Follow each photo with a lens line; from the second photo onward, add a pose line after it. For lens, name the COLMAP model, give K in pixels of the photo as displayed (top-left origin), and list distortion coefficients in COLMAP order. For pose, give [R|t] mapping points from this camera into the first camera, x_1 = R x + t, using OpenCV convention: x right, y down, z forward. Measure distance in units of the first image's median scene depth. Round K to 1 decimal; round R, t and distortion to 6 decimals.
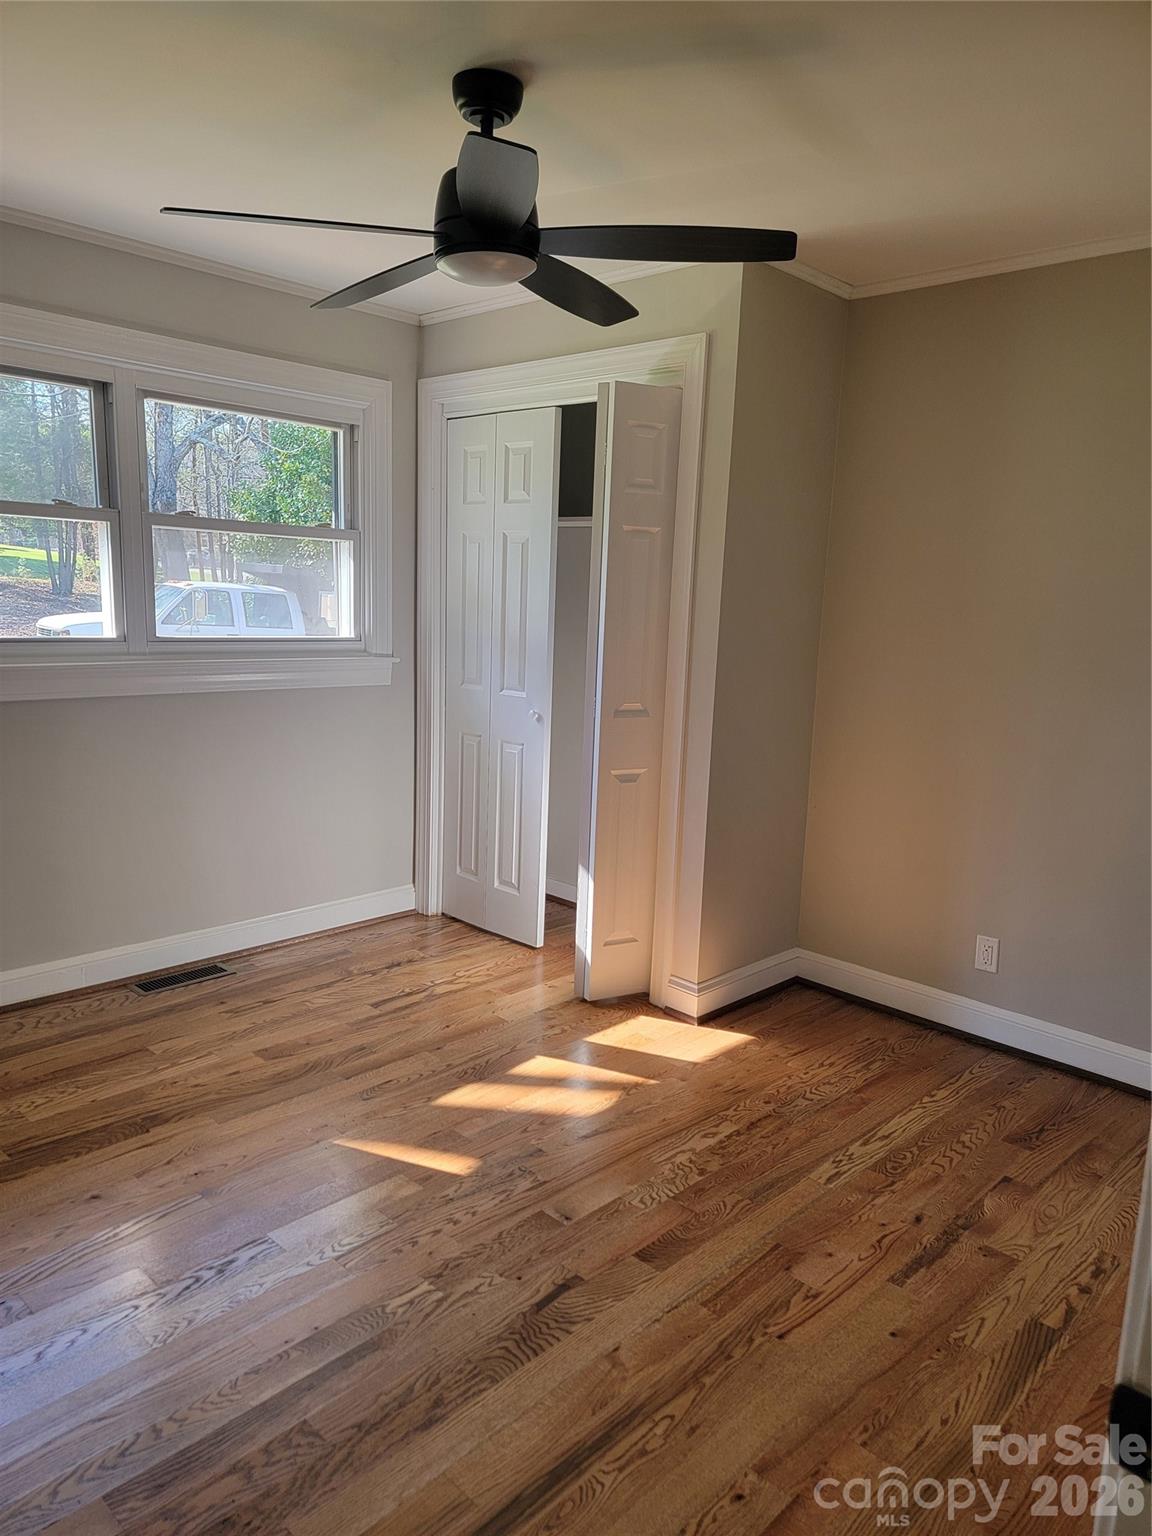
lens RADIAL K [[1065.6, 0, 585.7], [0, 1065.6, 780.3], [0, 0, 1]] dist [0.095196, -0.075684]
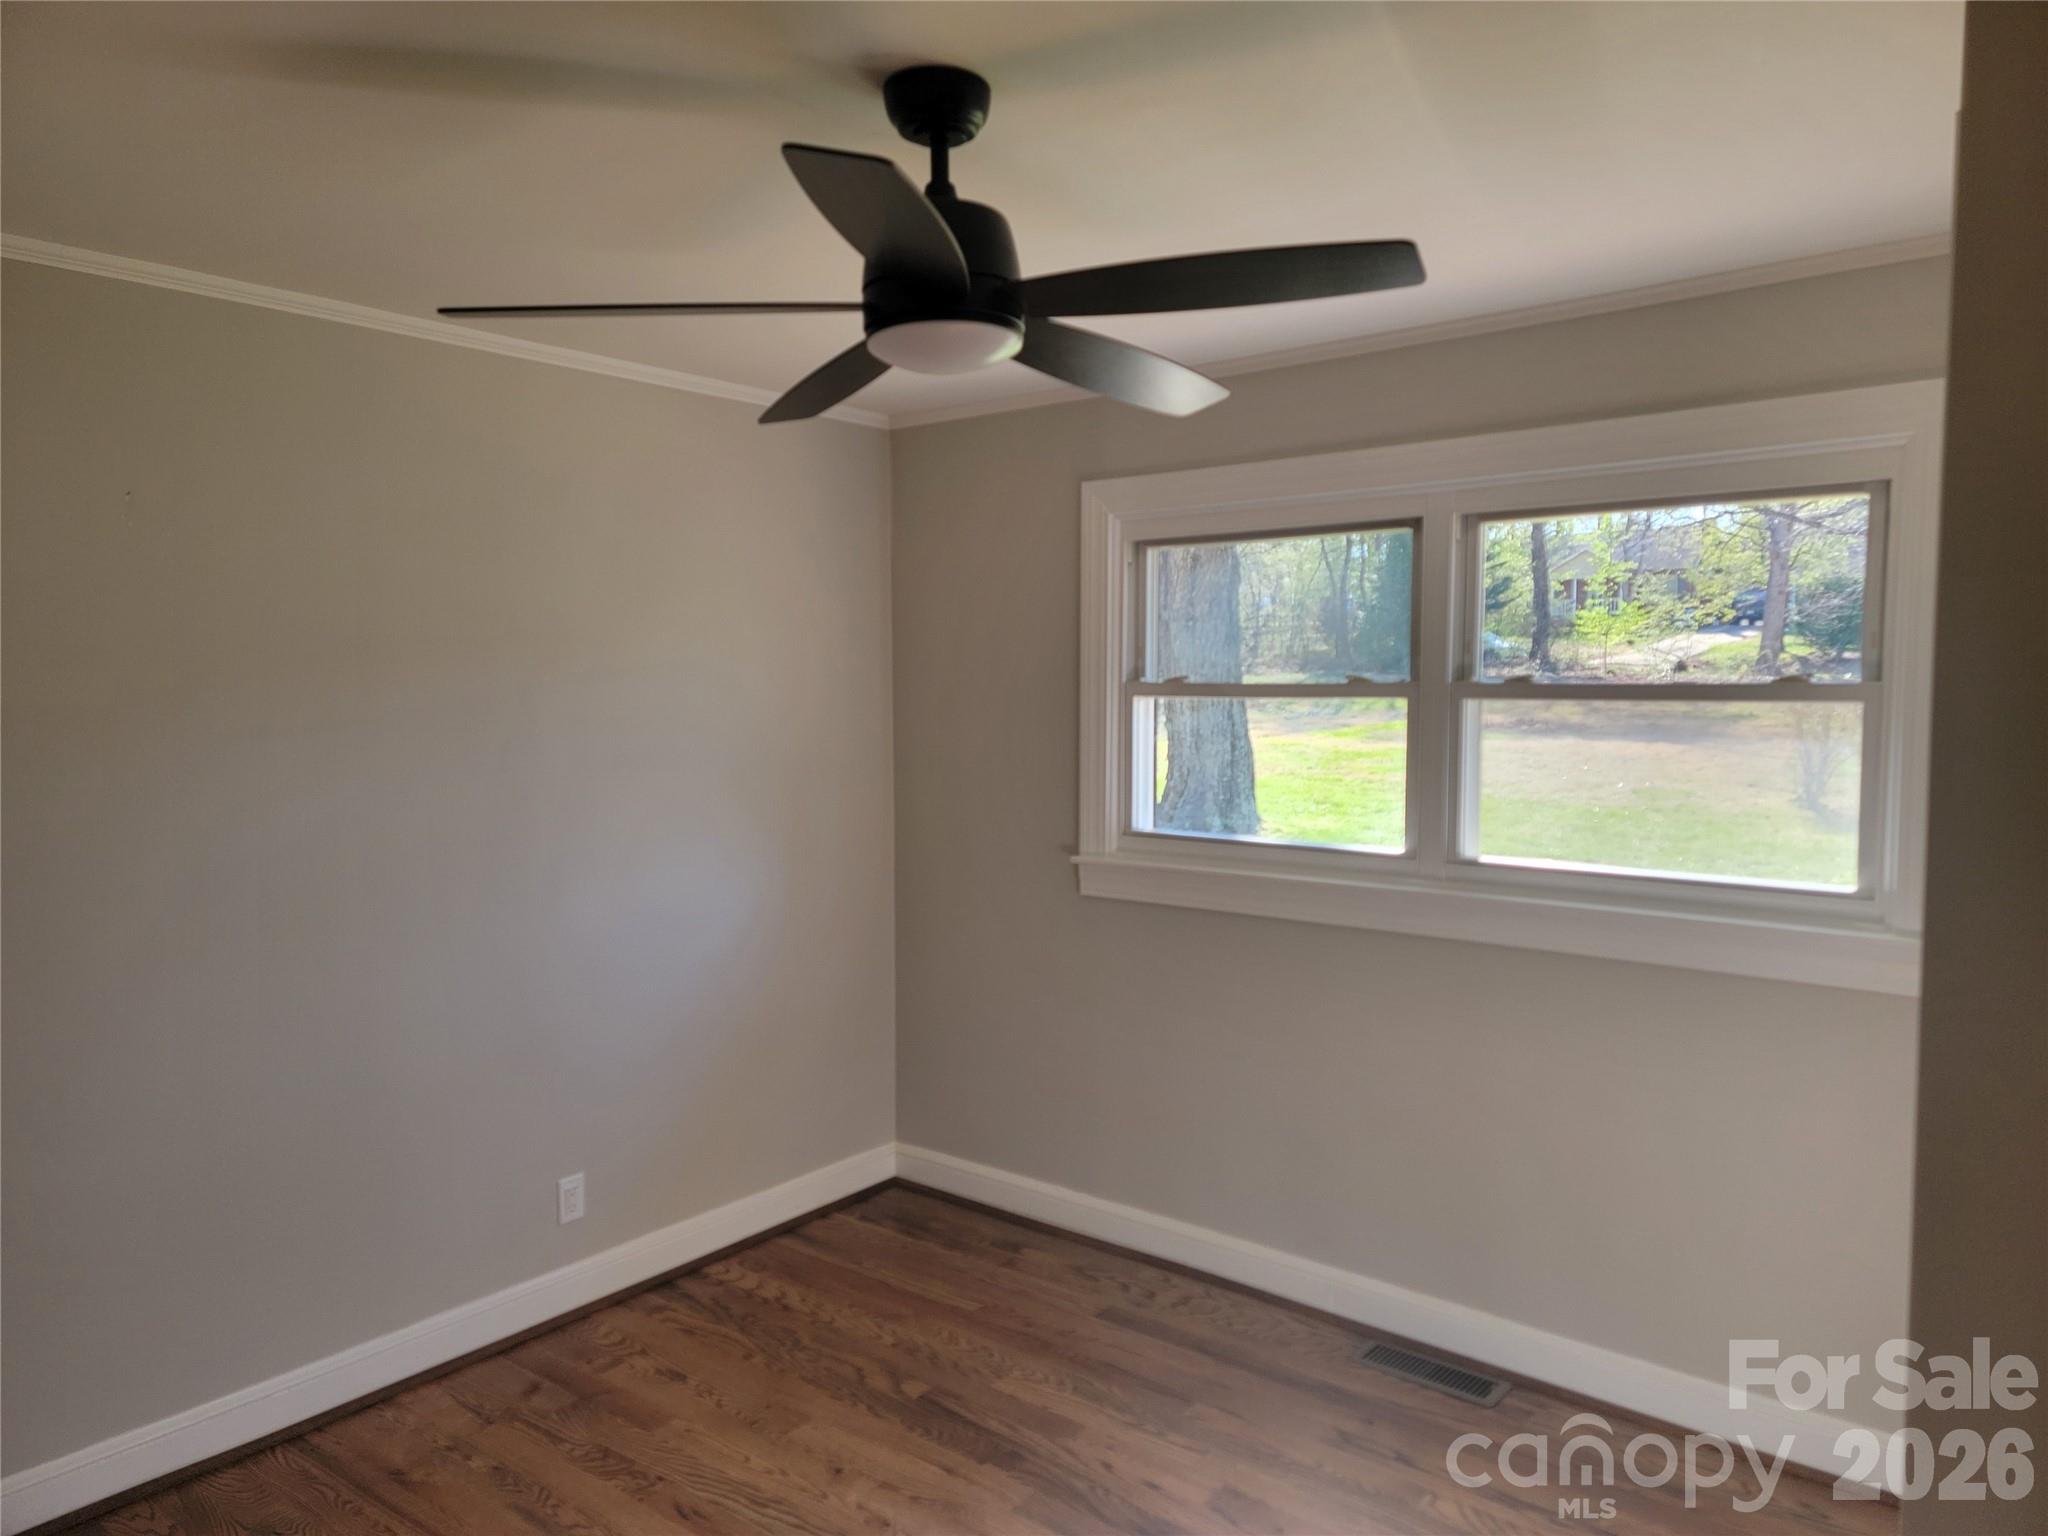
lens RADIAL K [[1420.7, 0, 1072.2], [0, 1420.7, 788.2], [0, 0, 1]] dist [0.095196, -0.075684]
pose [[0.099968, 0.036084, -0.994336, 0.518907], [-0.186263, 0.982354, 0.016923, -0.155626], [0.977401, 0.183516, 0.104925, 0.705094]]
